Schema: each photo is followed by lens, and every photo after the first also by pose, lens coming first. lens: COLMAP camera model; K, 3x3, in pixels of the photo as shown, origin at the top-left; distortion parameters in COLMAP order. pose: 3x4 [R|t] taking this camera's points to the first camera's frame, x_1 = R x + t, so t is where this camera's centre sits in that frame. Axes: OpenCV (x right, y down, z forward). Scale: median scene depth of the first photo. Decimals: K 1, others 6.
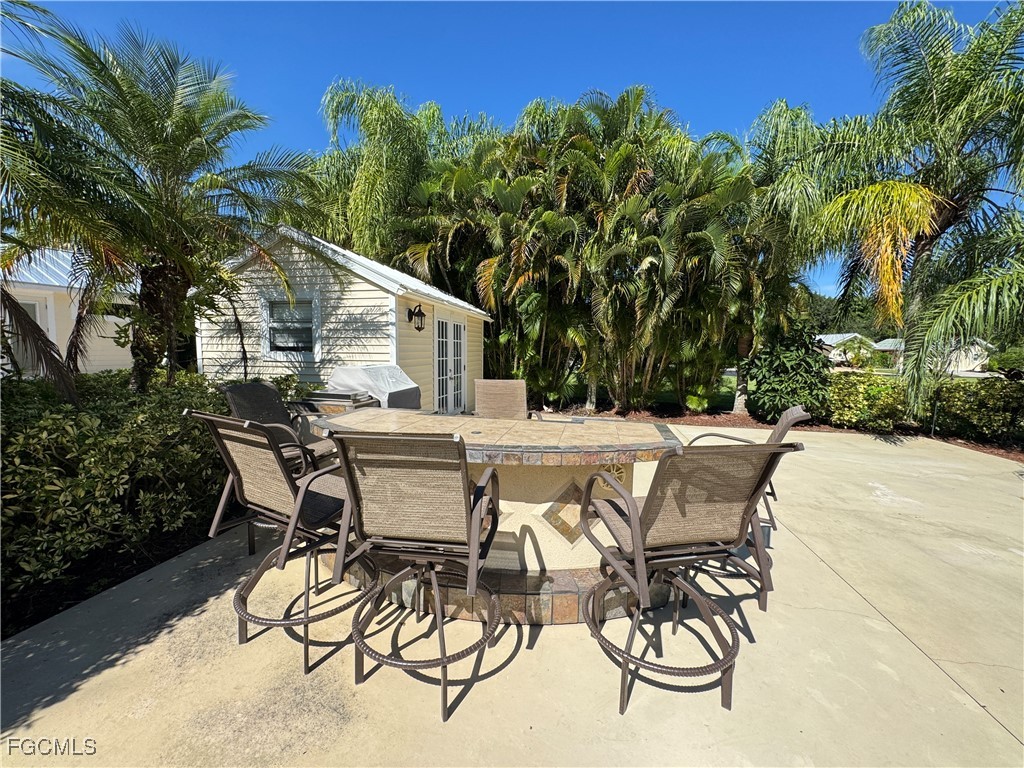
lens RADIAL K [[410.5, 0, 508.7], [0, 410.5, 383.3], [0, 0, 1]] dist [-0.003241, -0.000034]
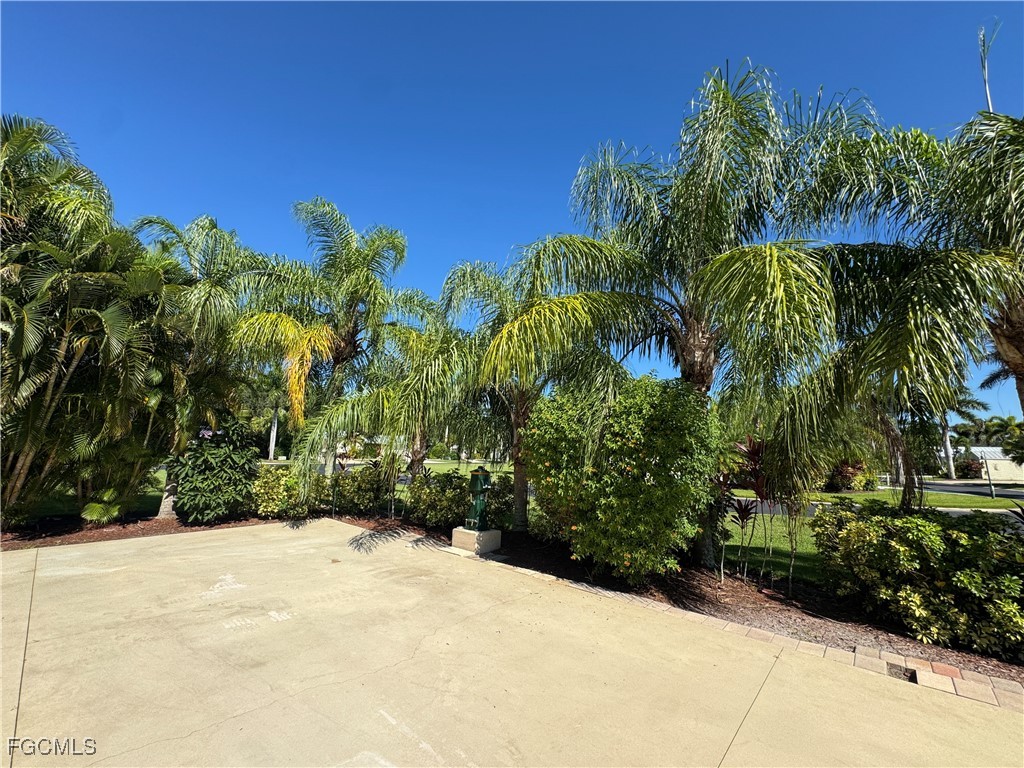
lens RADIAL K [[410.5, 0, 511.5], [0, 410.5, 384.6], [0, 0, 1]] dist [-0.003241, -0.000034]
pose [[0.504538, 0.130937, 0.853403, 0.184373], [0.058340, 0.981004, -0.185005, -0.002571], [-0.861416, 0.143130, 0.487315, -0.152867]]
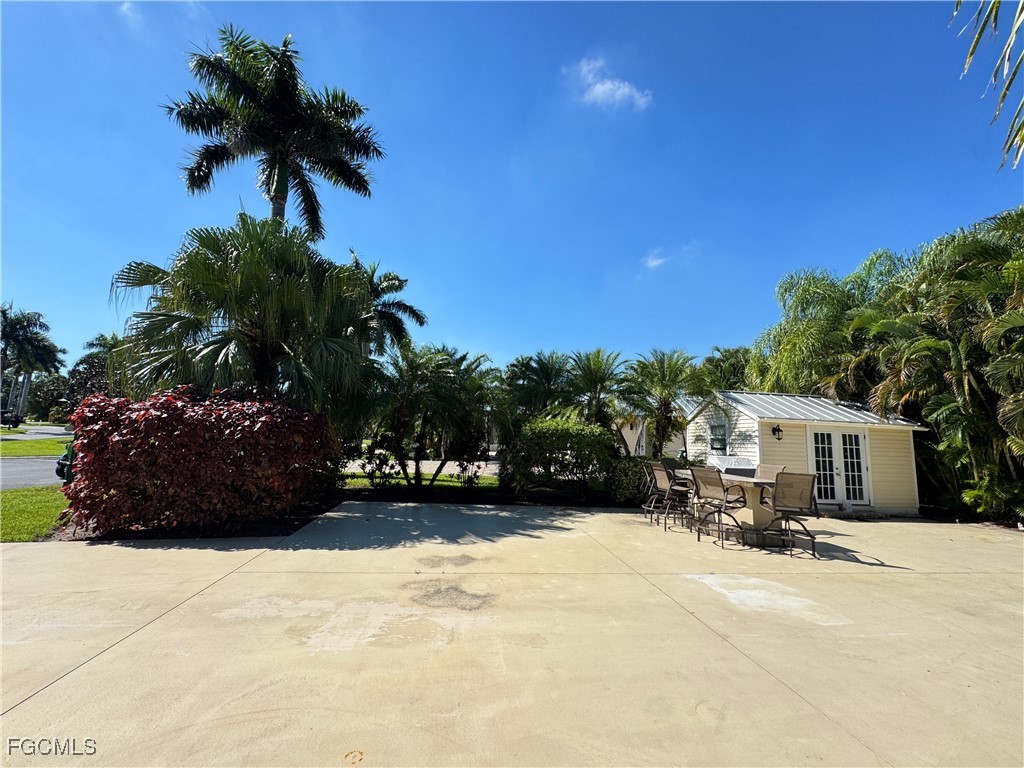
lens RADIAL K [[410.5, 0, 508.5], [0, 410.5, 377.7], [0, 0, 1]] dist [-0.003241, -0.000034]
pose [[0.320456, -0.140286, -0.936818, 0.797009], [-0.114077, 0.976060, -0.185184, 0.048927], [0.940369, 0.166213, 0.296781, -0.469805]]
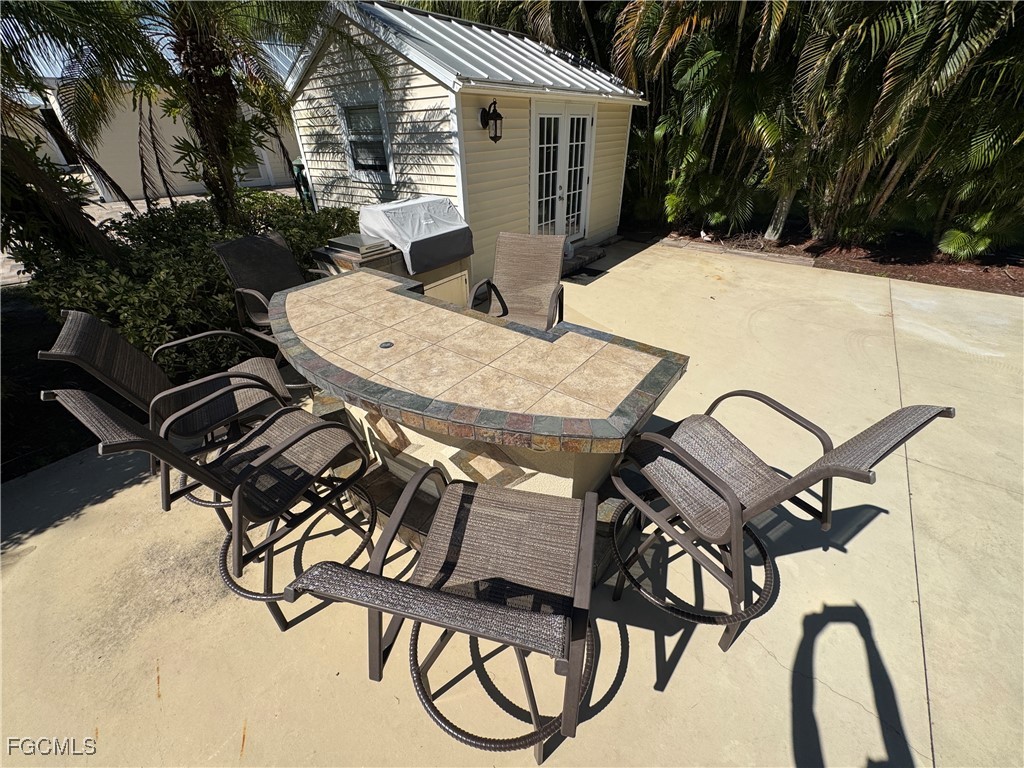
lens RADIAL K [[410.5, 0, 510.0], [0, 410.5, 382.6], [0, 0, 1]] dist [-0.003241, -0.000034]
pose [[0.902140, 0.202336, -0.381057, 0.146169], [-0.005156, 0.888205, 0.459419, -0.058393], [0.431414, -0.412495, 0.802328, 0.143783]]
